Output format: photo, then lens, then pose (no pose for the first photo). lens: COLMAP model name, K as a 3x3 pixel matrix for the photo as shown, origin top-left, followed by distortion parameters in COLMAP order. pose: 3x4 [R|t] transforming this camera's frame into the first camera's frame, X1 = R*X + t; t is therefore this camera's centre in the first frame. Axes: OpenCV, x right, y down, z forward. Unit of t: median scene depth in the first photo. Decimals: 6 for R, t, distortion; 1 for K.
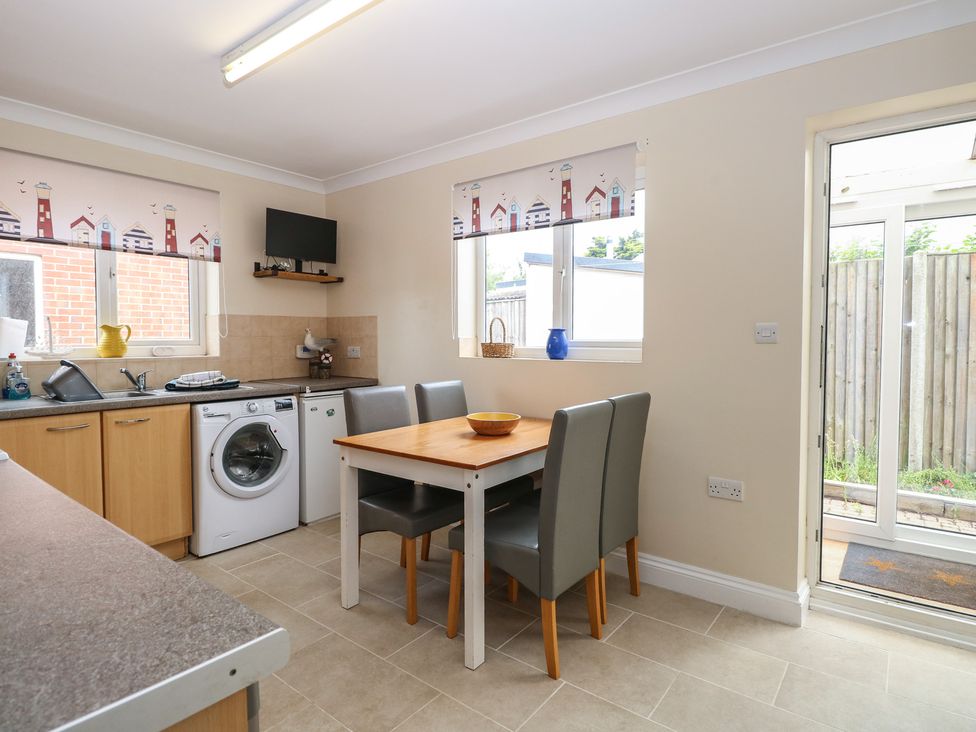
lens RADIAL K [[535.4, 0, 496.4], [0, 535.4, 355.0], [0, 0, 1]] dist [-0.001045, -0.012860]
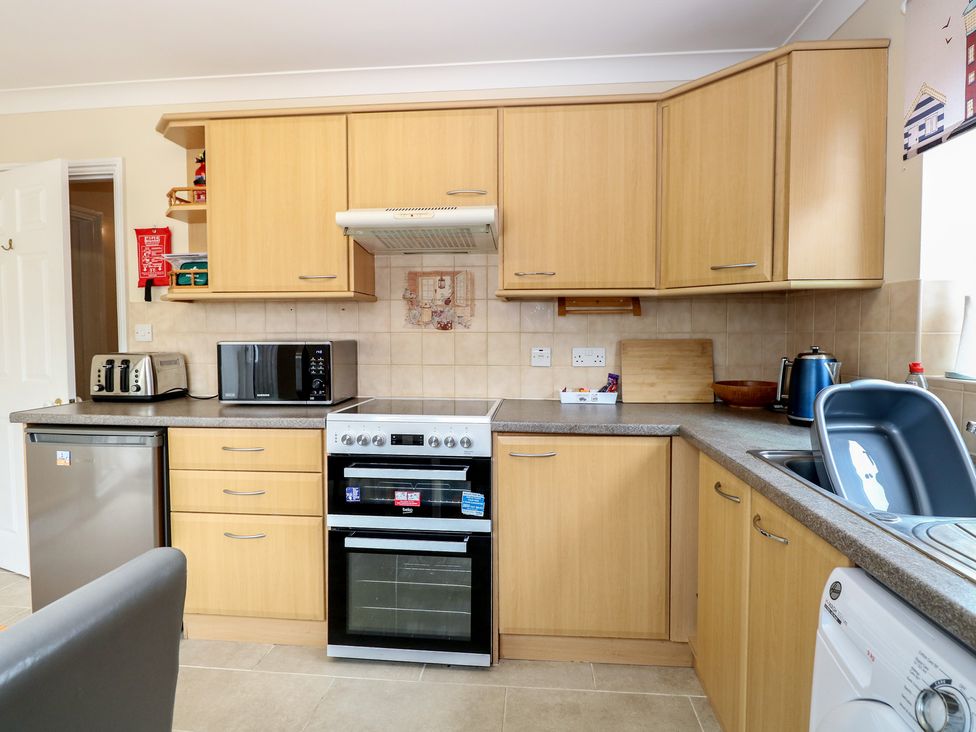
lens RADIAL K [[535.4, 0, 488.8], [0, 535.4, 358.7], [0, 0, 1]] dist [-0.001045, -0.012860]
pose [[-0.845816, 0.026669, -0.532807, -0.210010], [-0.016384, 0.996980, 0.075910, -0.033336], [0.533223, 0.072936, -0.842825, 0.984325]]
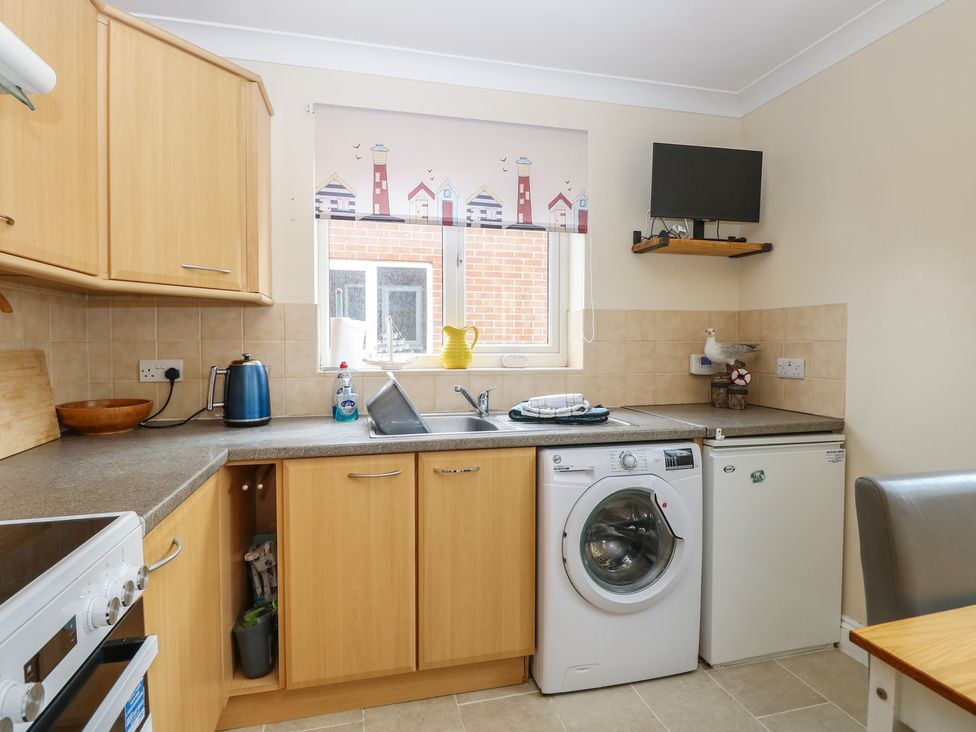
lens RADIAL K [[535.4, 0, 489.0], [0, 535.4, 355.8], [0, 0, 1]] dist [-0.001045, -0.012860]
pose [[0.784877, 0.016997, -0.619419, -0.196630], [-0.021468, 0.999770, 0.000232, -0.013933], [0.619280, 0.013116, 0.785061, 0.405064]]
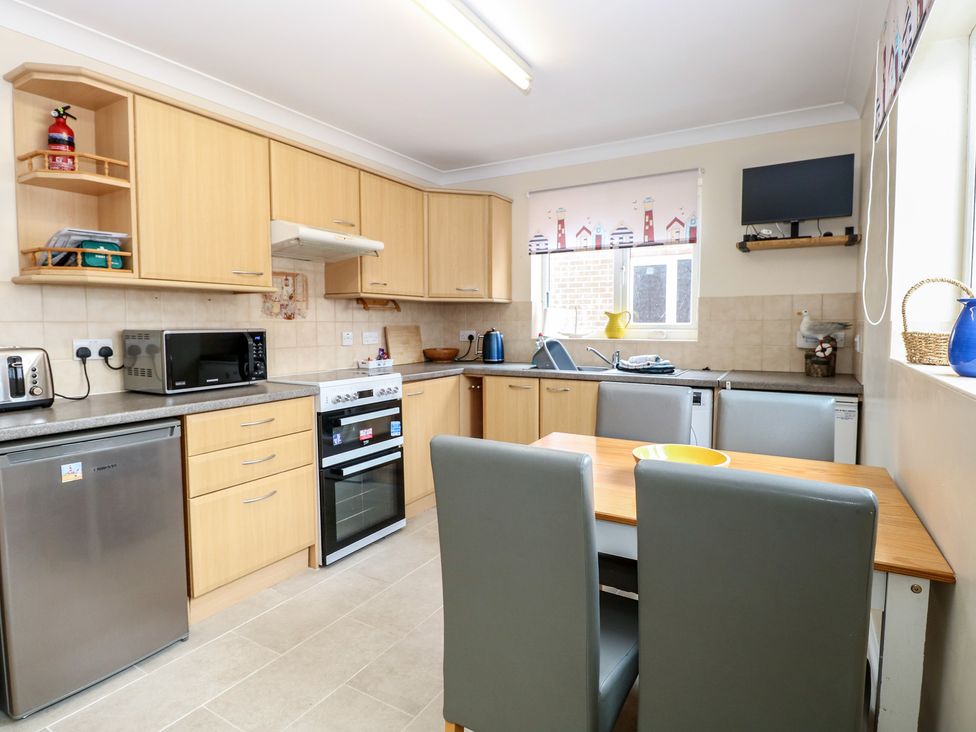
lens RADIAL K [[535.4, 0, 489.4], [0, 535.4, 361.3], [0, 0, 1]] dist [-0.001045, -0.012860]
pose [[0.123421, 0.070689, -0.989833, 0.422447], [-0.029860, 0.997273, 0.067497, -0.016476], [0.991905, 0.021226, 0.125195, 0.546715]]
